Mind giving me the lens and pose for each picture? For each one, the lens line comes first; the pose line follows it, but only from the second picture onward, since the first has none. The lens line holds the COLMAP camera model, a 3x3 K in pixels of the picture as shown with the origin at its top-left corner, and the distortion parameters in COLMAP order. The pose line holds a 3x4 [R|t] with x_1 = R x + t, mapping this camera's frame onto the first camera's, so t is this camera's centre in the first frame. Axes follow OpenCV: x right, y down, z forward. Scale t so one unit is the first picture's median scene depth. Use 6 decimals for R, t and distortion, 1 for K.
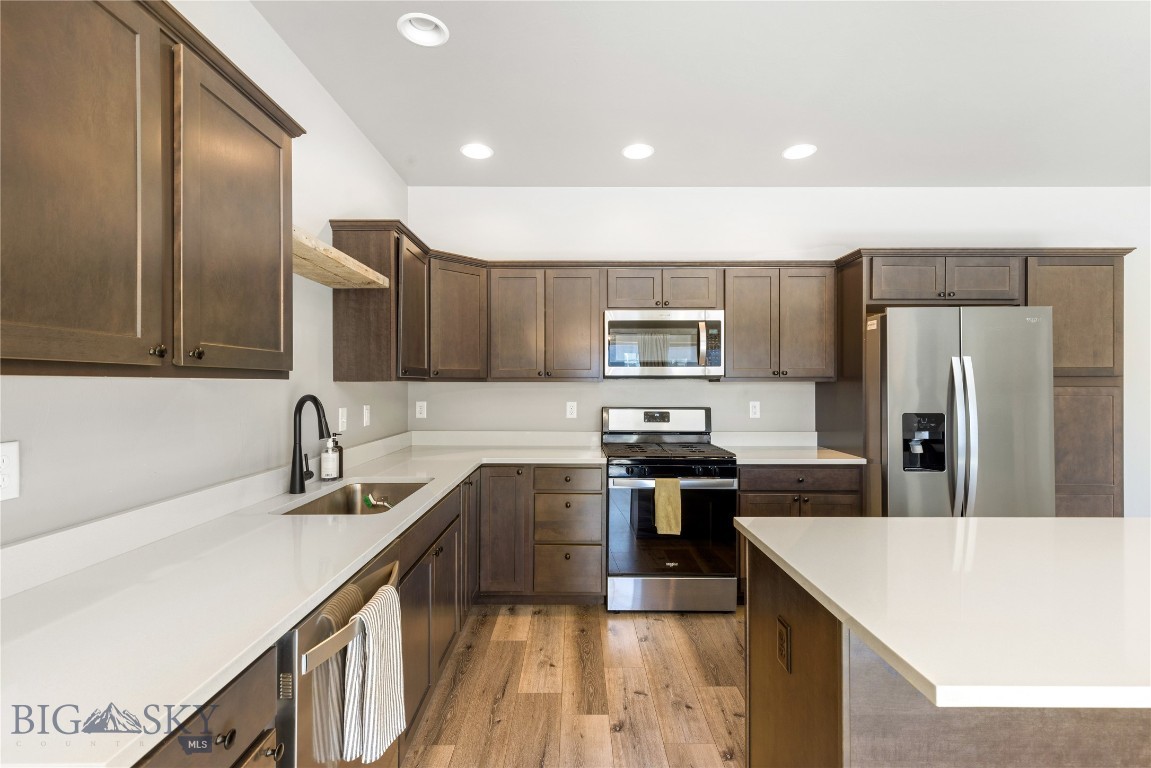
lens RADIAL K [[518.2, 0, 575.6], [0, 518.2, 383.2], [0, 0, 1]] dist [0.009676, -0.001454]
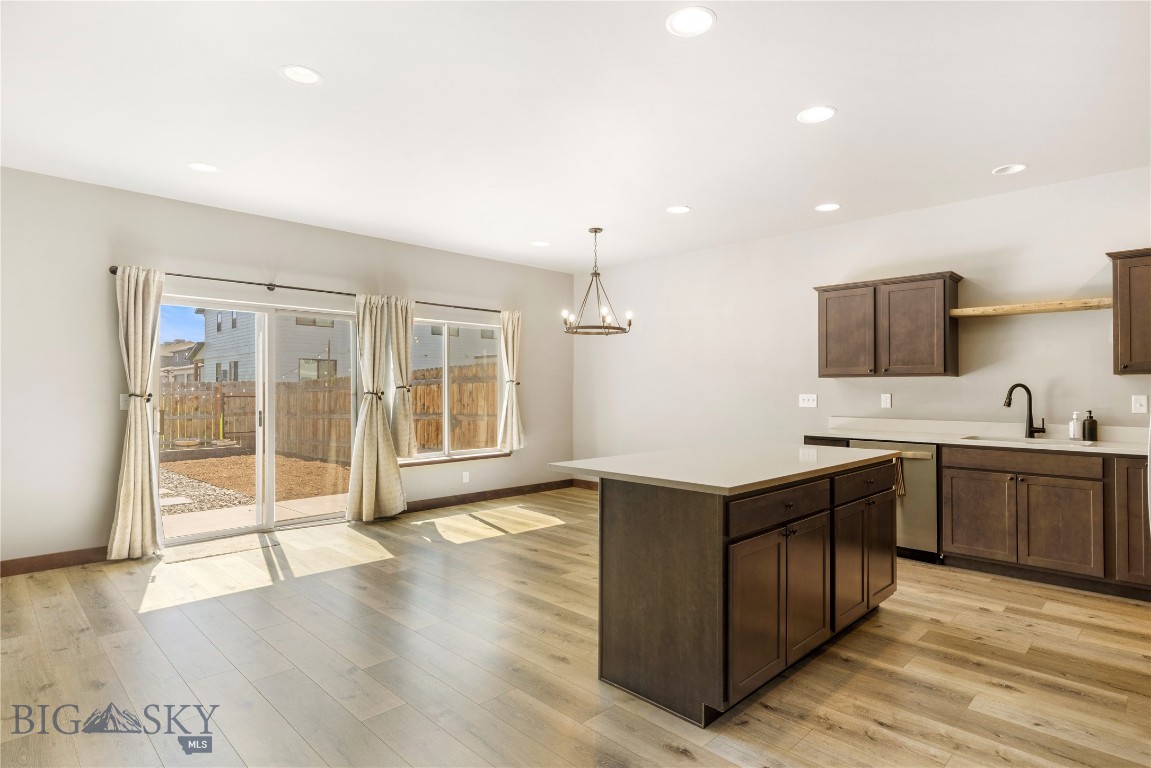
lens RADIAL K [[607.4, 0, 577.1], [0, 607.4, 381.9], [0, 0, 1]] dist [0.001045, 0.002289]
pose [[-0.709990, -0.009570, -0.704147, 1.417480], [-0.001196, 0.999923, -0.012384, 0.029848], [0.704211, -0.007951, -0.709946, 0.950175]]
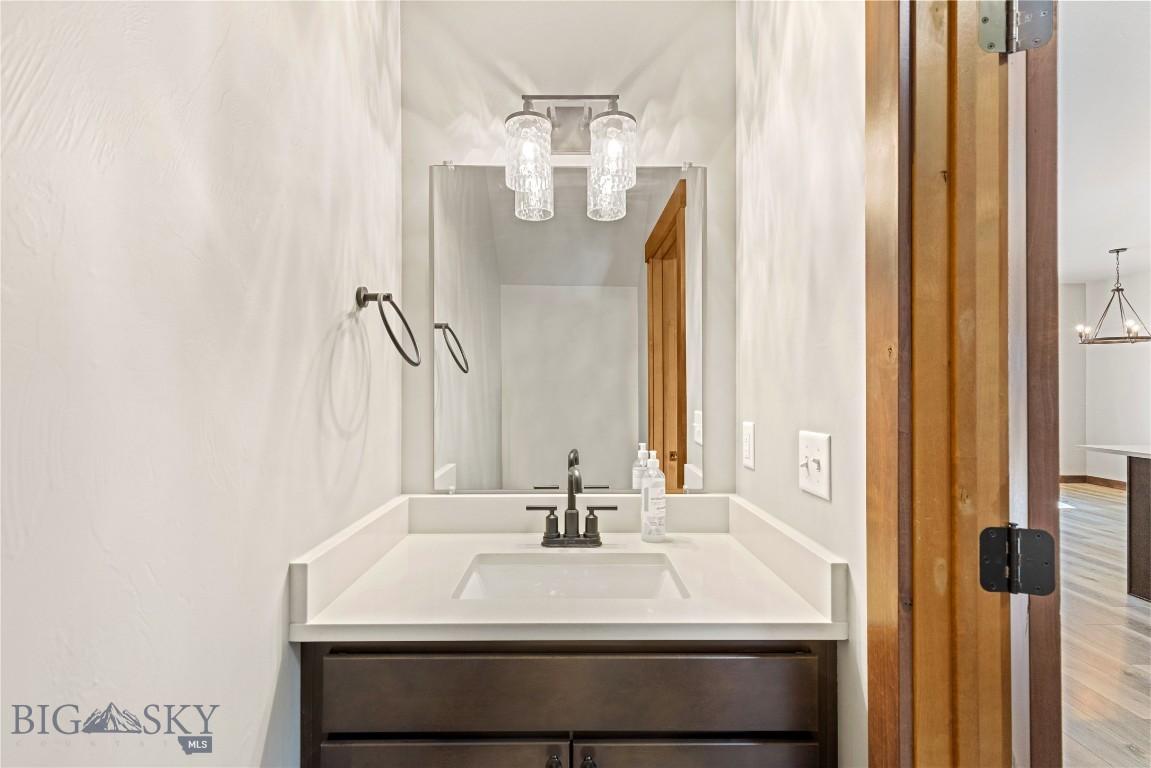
lens RADIAL K [[518.2, 0, 576.7], [0, 518.2, 388.3], [0, 0, 1]] dist [0.009676, -0.001454]
pose [[-0.999868, 0.000115, -0.016235, 1.947001], [0.000141, 0.999999, -0.001592, 0.016378], [0.016234, -0.001595, -0.999867, 1.426214]]
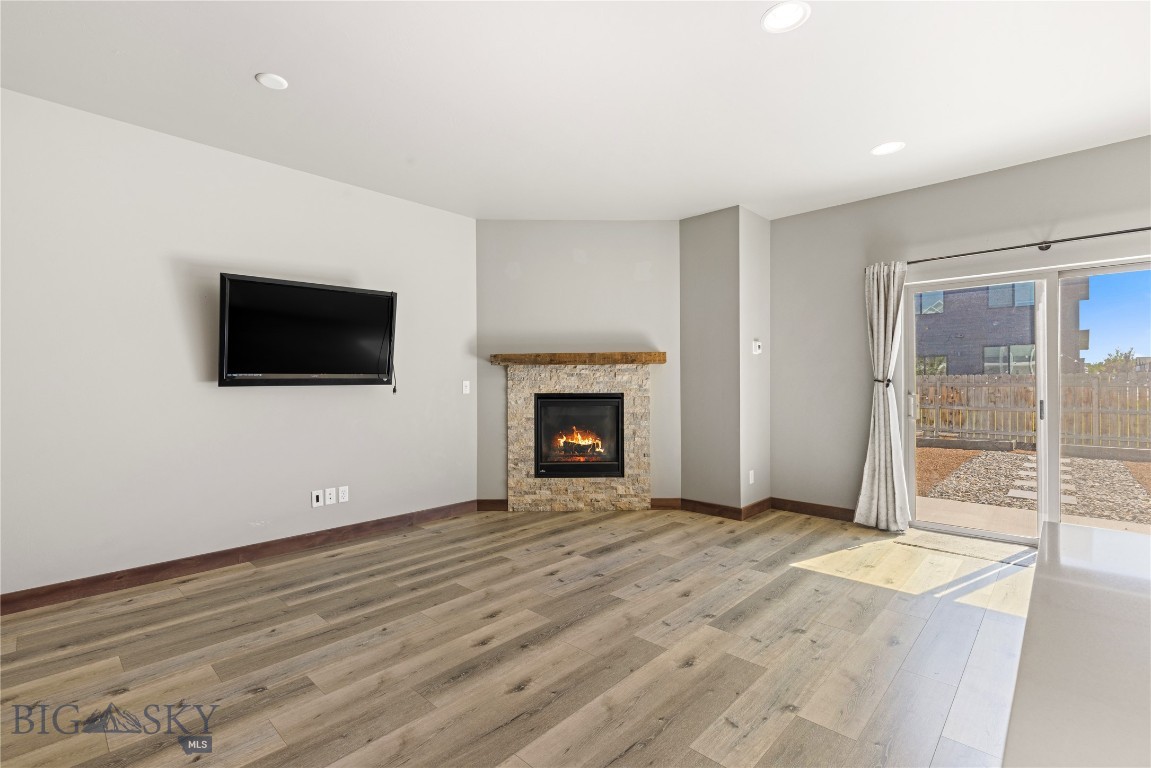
lens RADIAL K [[518.2, 0, 575.8], [0, 518.2, 383.6], [0, 0, 1]] dist [0.009676, -0.001454]
pose [[-0.723570, 0.002988, 0.690245, 0.772955], [0.002109, 0.999996, -0.002118, 0.054042], [-0.690248, -0.000076, -0.723573, 0.709700]]
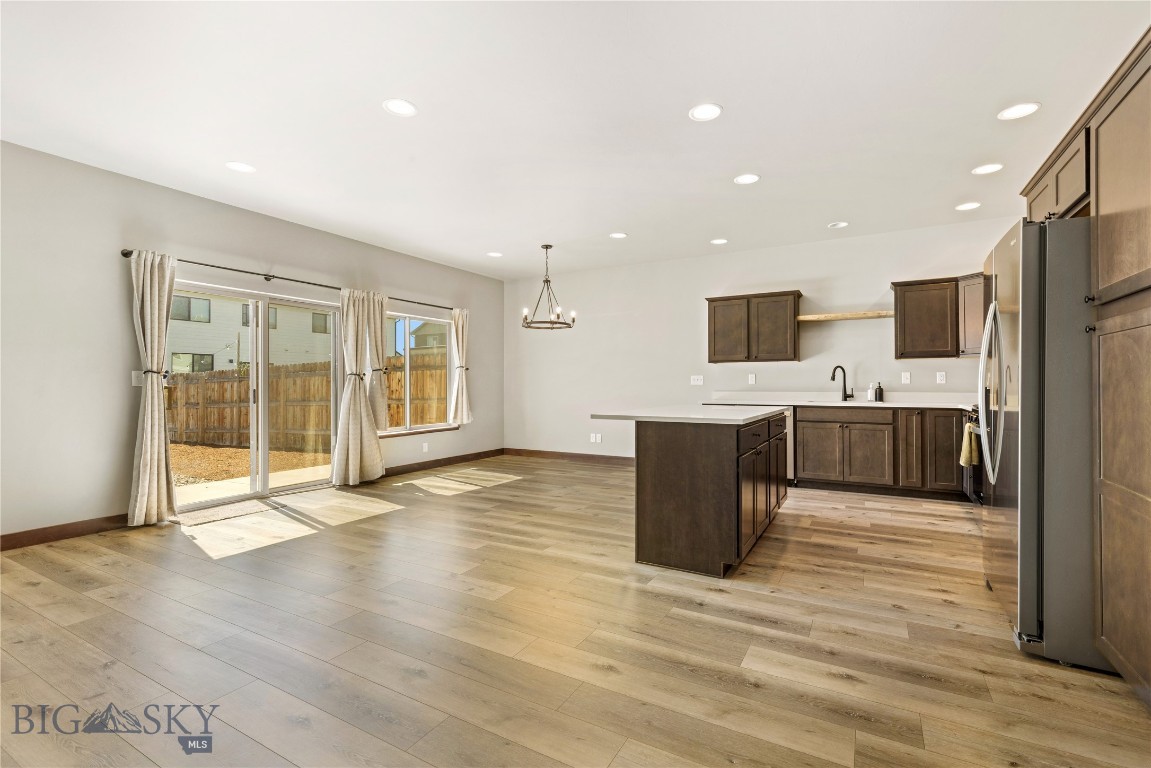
lens RADIAL K [[518.2, 0, 577.2], [0, 518.2, 378.2], [0, 0, 1]] dist [0.009676, -0.001454]
pose [[-0.497400, -0.009880, -0.867465, 1.759477], [0.002737, 0.999912, -0.012958, 0.081748], [0.867517, -0.008820, -0.497329, 0.777985]]
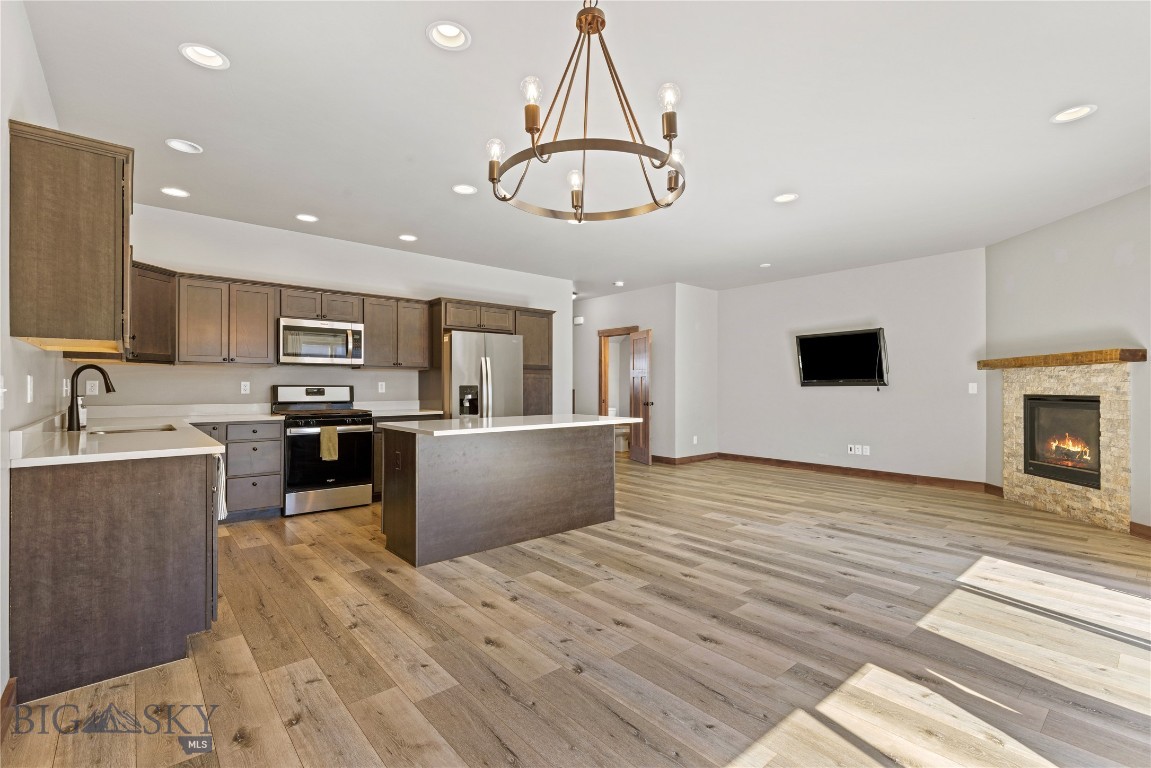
lens RADIAL K [[518.2, 0, 576.6], [0, 518.2, 384.9], [0, 0, 1]] dist [0.009676, -0.001454]
pose [[0.761089, 0.002151, 0.648644, -0.278911], [-0.001871, 0.999998, -0.001121, 0.053774], [-0.648645, -0.000360, 0.761091, -0.717922]]
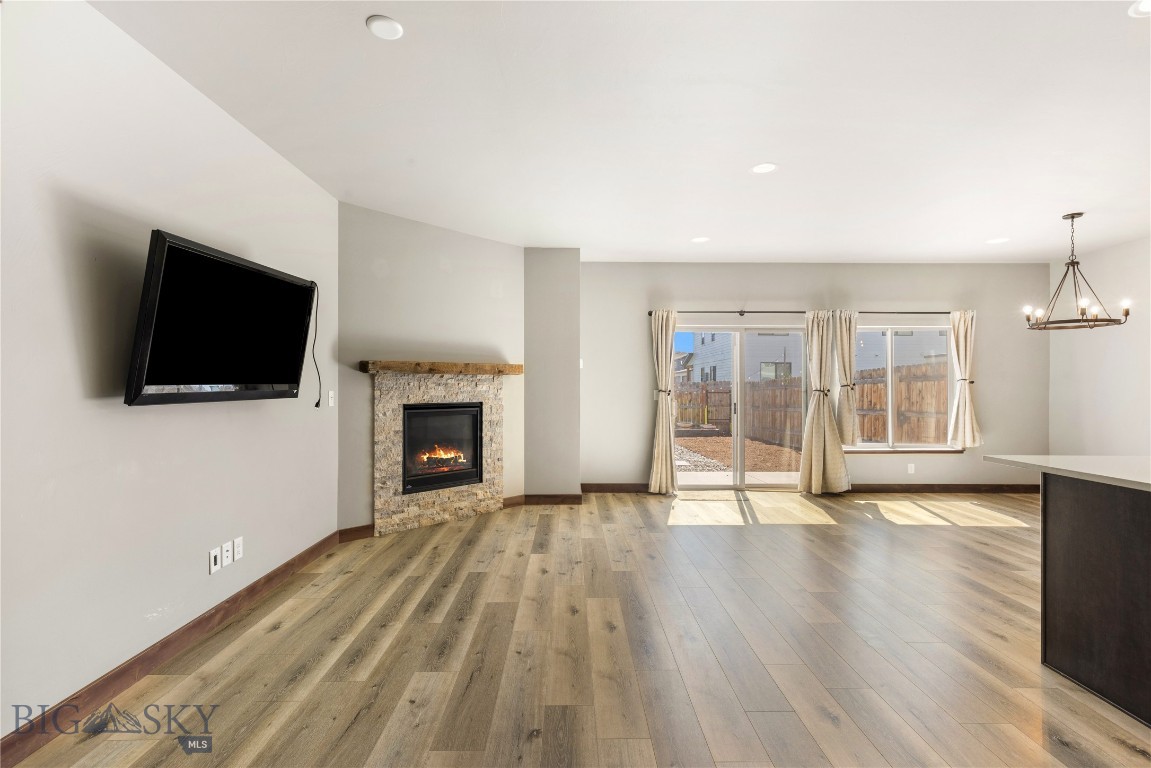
lens RADIAL K [[518.2, 0, 575.3], [0, 518.2, 384.2], [0, 0, 1]] dist [0.009676, -0.001454]
pose [[-0.999952, -0.002557, -0.009467, 1.490614], [-0.002514, 0.999987, -0.004487, 0.028887], [0.009478, -0.004463, -0.999945, 1.133854]]
